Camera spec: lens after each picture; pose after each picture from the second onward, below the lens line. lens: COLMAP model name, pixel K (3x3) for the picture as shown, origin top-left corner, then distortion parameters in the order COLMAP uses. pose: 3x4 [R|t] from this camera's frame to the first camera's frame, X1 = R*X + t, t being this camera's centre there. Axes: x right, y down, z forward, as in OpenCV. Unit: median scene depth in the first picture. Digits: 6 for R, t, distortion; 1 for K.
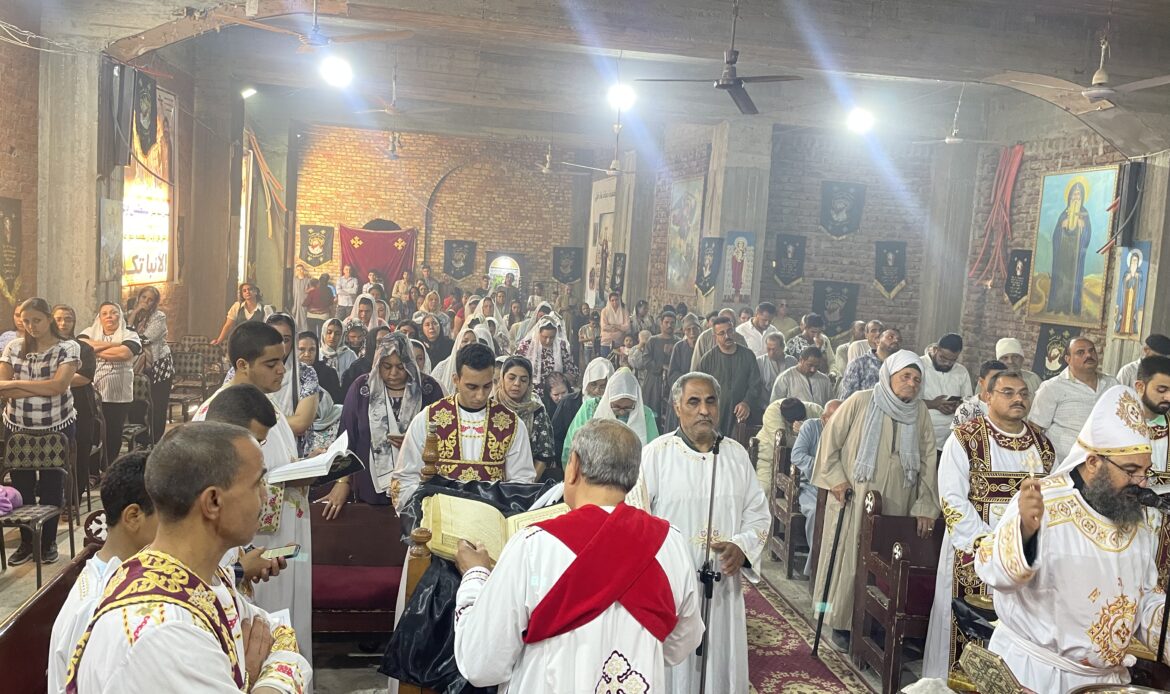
lens RADIAL K [[898.3, 0, 588.3], [0, 898.3, 335.0], [0, 0, 1]] dist [0.087082, -0.122108]
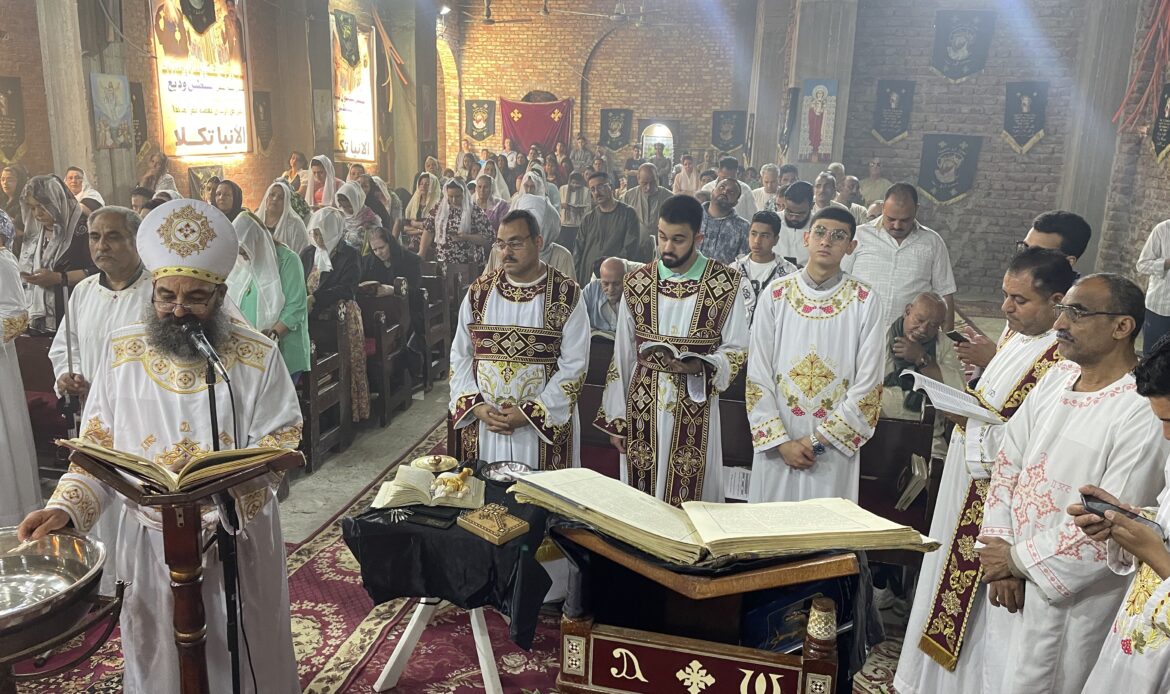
lens RADIAL K [[898.3, 0, 588.3], [0, 898.3, 335.0], [0, 0, 1]] dist [0.087082, -0.122108]
pose [[0.936726, 0.044070, -0.347278, 0.258764], [0.001720, 0.991453, 0.130454, 0.014751], [0.350059, -0.122797, 0.928644, 0.072661]]
